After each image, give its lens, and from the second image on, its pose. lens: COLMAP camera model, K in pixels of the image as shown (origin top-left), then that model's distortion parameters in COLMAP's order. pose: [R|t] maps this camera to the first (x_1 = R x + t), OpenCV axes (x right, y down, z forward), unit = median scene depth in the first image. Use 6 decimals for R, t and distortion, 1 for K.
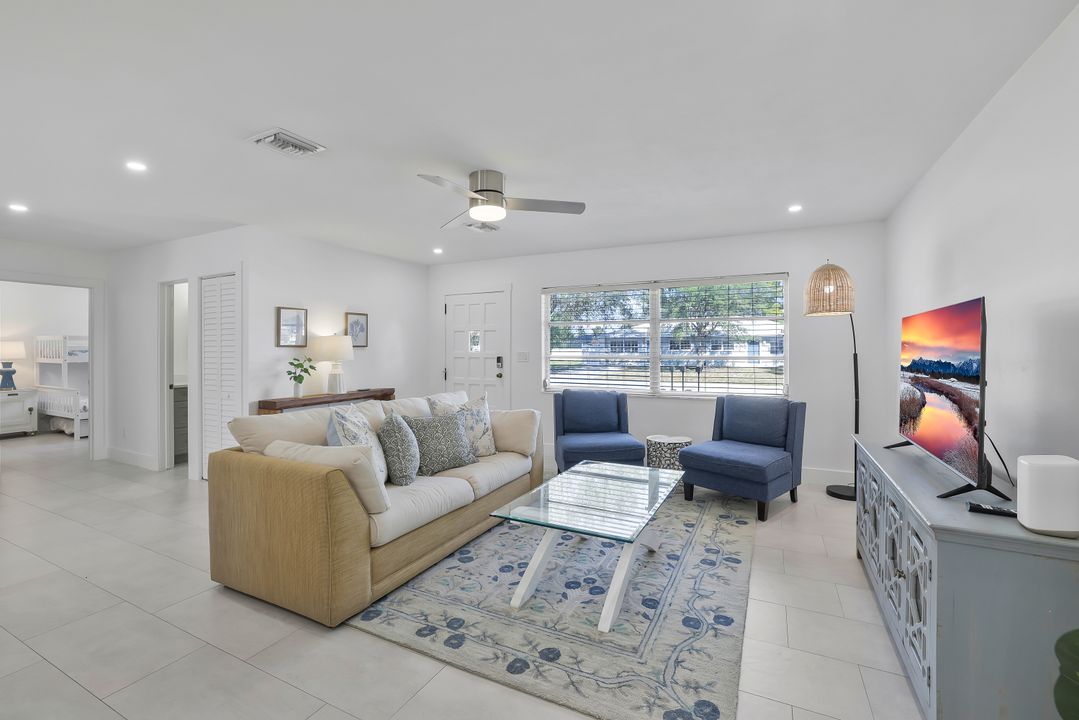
lens RADIAL K [[470.8, 0, 532.7], [0, 470.8, 354.4], [0, 0, 1]] dist [-0.034482, 0.006400]
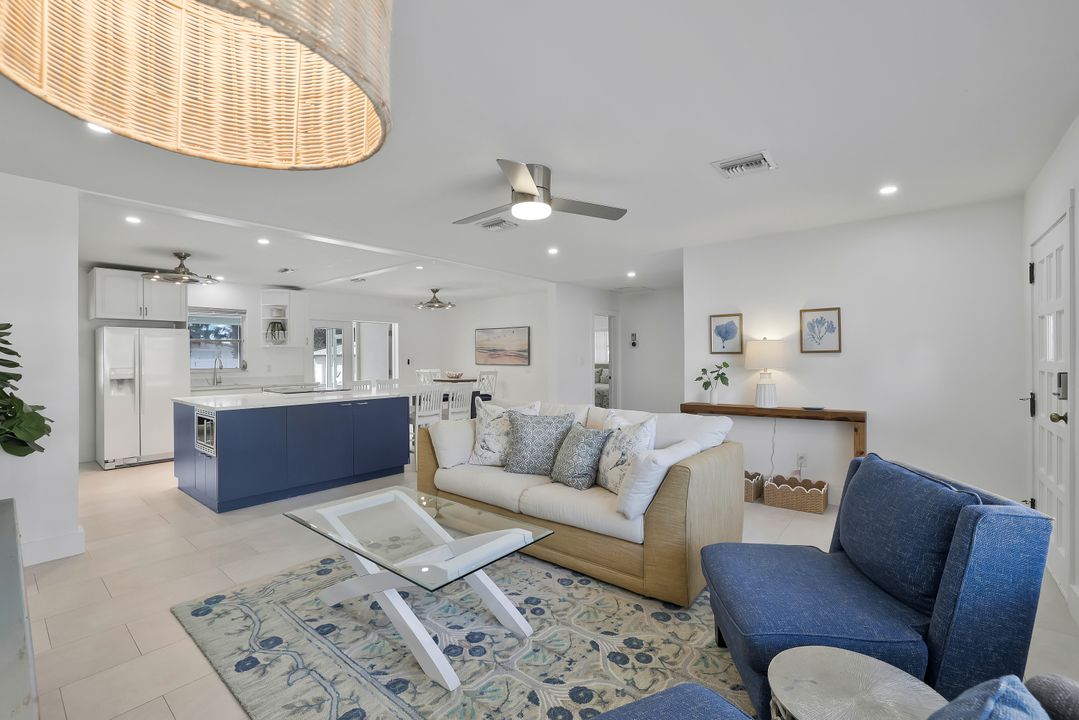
lens RADIAL K [[470.8, 0, 536.7], [0, 470.8, 355.8], [0, 0, 1]] dist [-0.034482, 0.006400]
pose [[-0.222013, 0.000031, -0.975044, 0.983129], [-0.002761, 0.999996, 0.000661, -0.020631], [0.975040, 0.002839, -0.222012, 1.487000]]
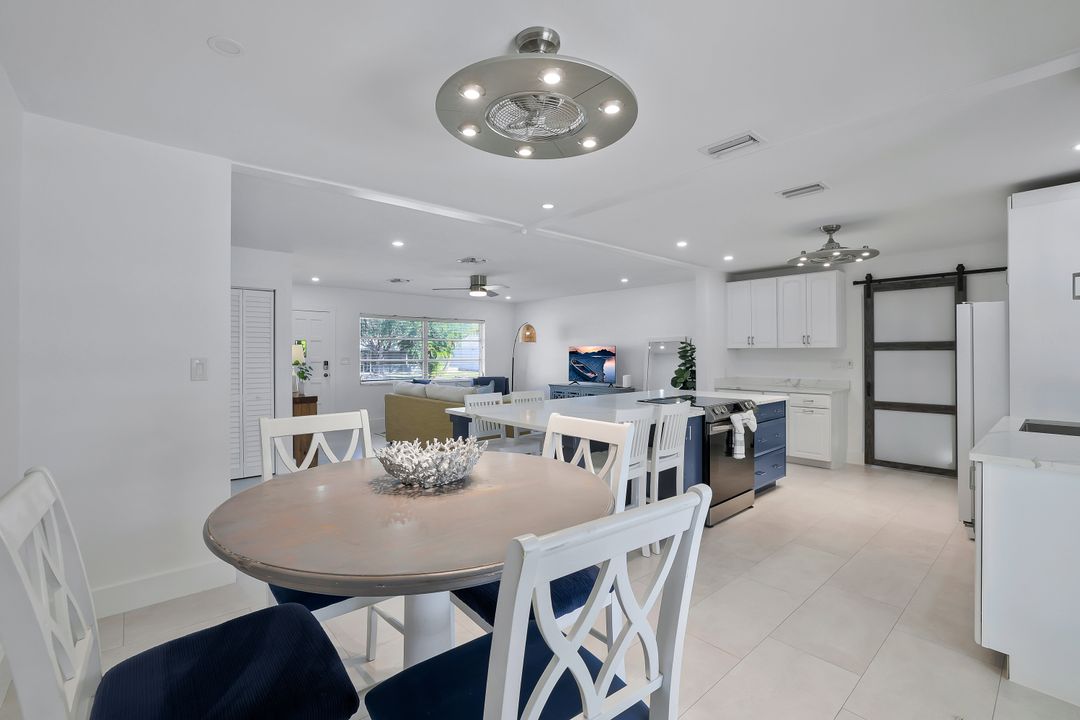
lens RADIAL K [[471.3, 0, 536.4], [0, 471.3, 348.7], [0, 0, 1]] dist [-0.034482, 0.006400]
pose [[0.367697, 0.010577, 0.929885, -2.502875], [0.008626, 0.999854, -0.014783, -0.011867], [-0.929905, 0.013457, 0.367552, -0.076005]]
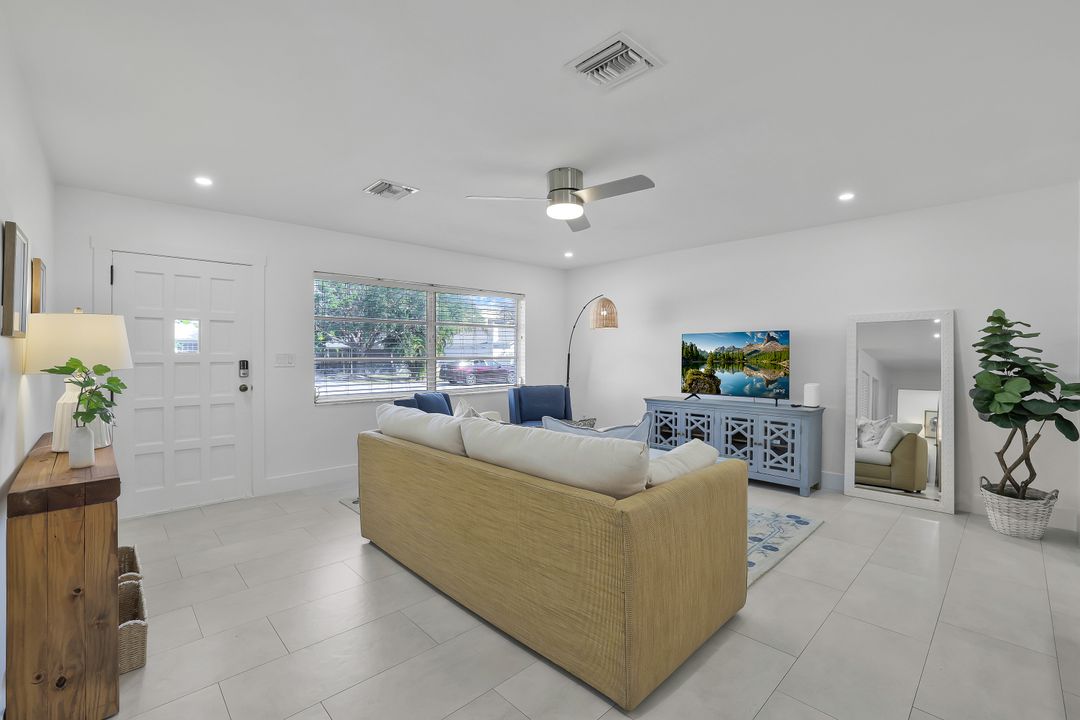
lens RADIAL K [[471.3, 0, 538.0], [0, 471.3, 349.4], [0, 0, 1]] dist [-0.034482, 0.006400]
pose [[0.335711, 0.005871, 0.941947, -1.299233], [0.013181, 0.999853, -0.010930, 0.004217], [-0.941873, 0.016086, 0.335584, 0.876705]]
